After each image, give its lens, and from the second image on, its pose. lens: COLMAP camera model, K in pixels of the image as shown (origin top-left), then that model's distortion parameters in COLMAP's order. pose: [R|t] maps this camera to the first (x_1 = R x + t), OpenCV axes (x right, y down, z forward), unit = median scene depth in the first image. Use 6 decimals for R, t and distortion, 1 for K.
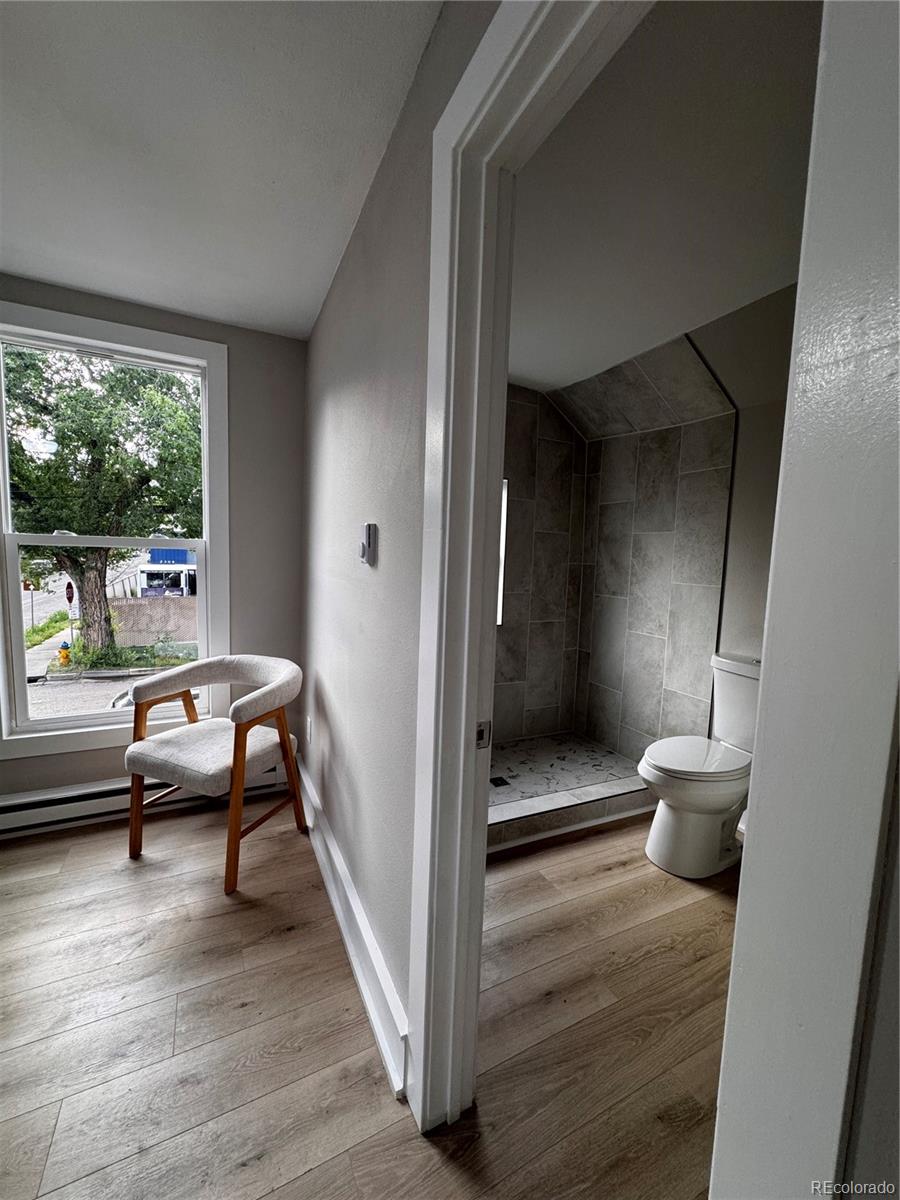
lens RADIAL K [[479.7, 0, 453.0], [0, 479.7, 602.0], [0, 0, 1]] dist [-0.001953, 0.000192]
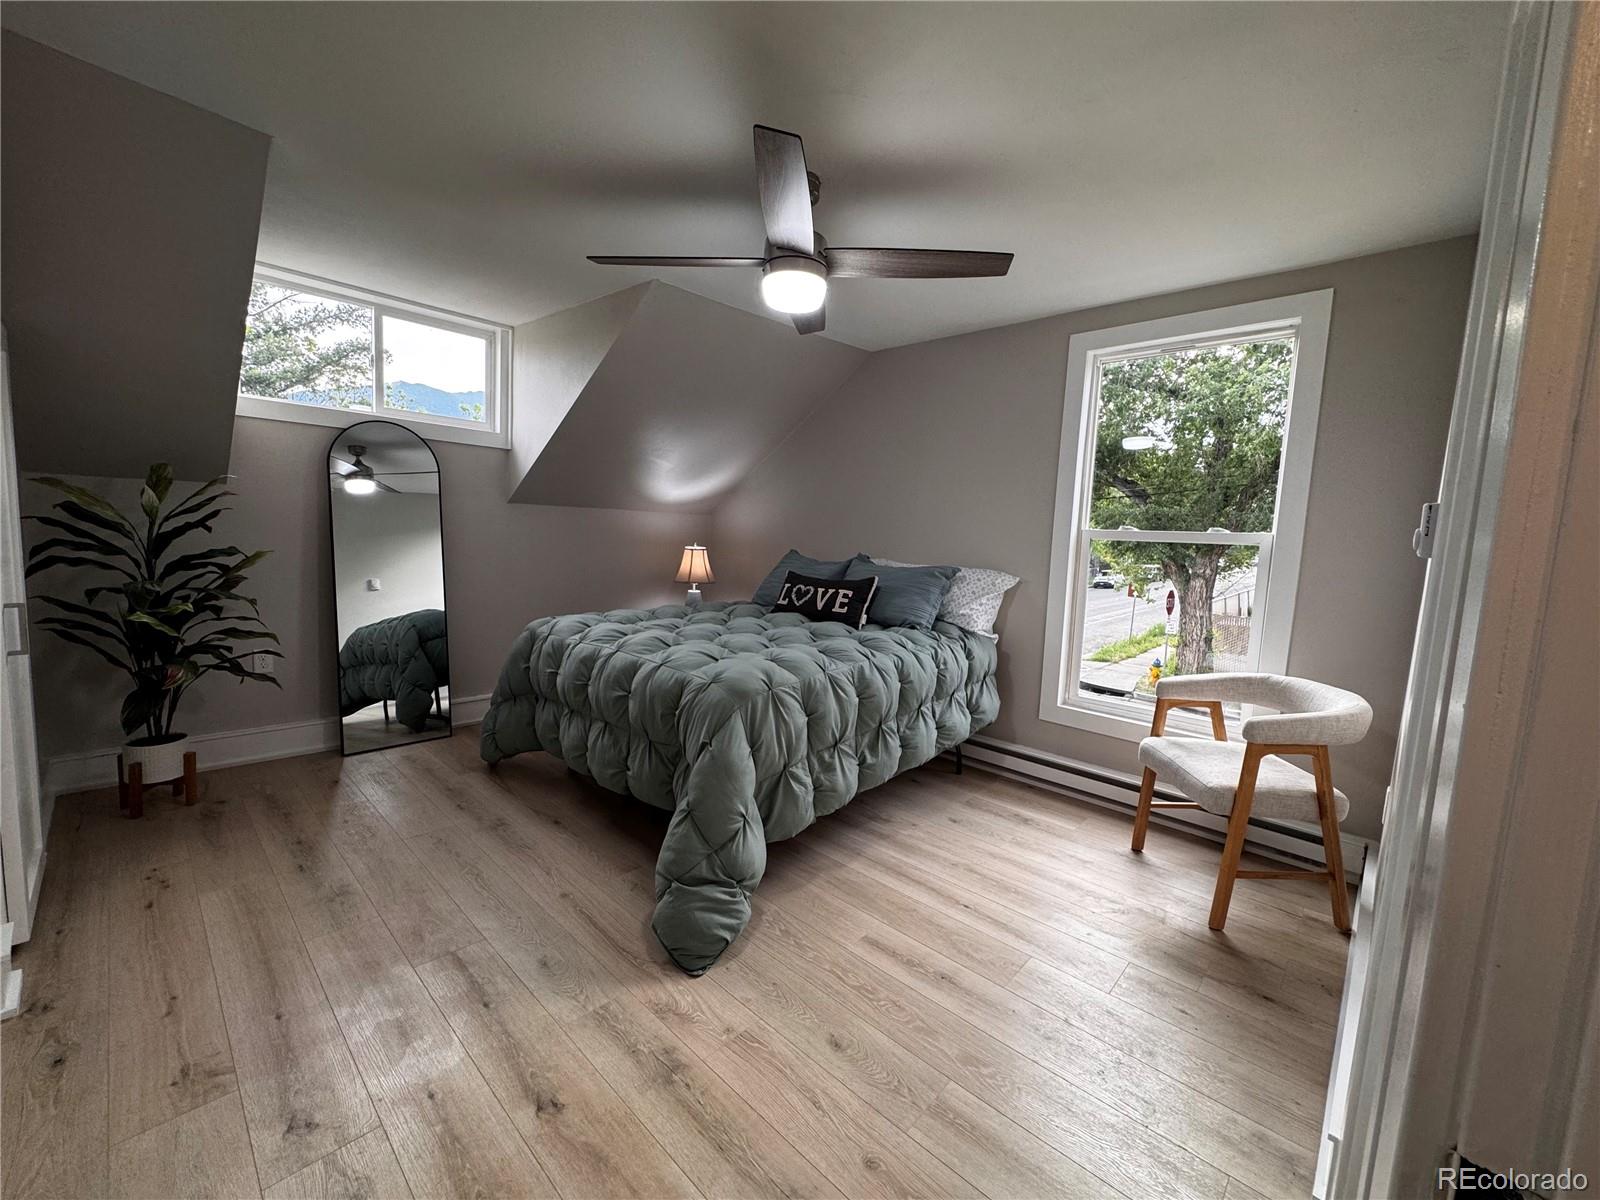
lens RADIAL K [[639.6, 0, 799.6], [0, 639.6, 600.0], [0, 0, 1]] dist [-0.001953, 0.000192]
pose [[0.348499, 0.081362, -0.933771, 0.250861], [-0.117248, 0.992185, 0.042693, 0.034483], [0.929947, 0.094604, 0.355315, -0.147761]]
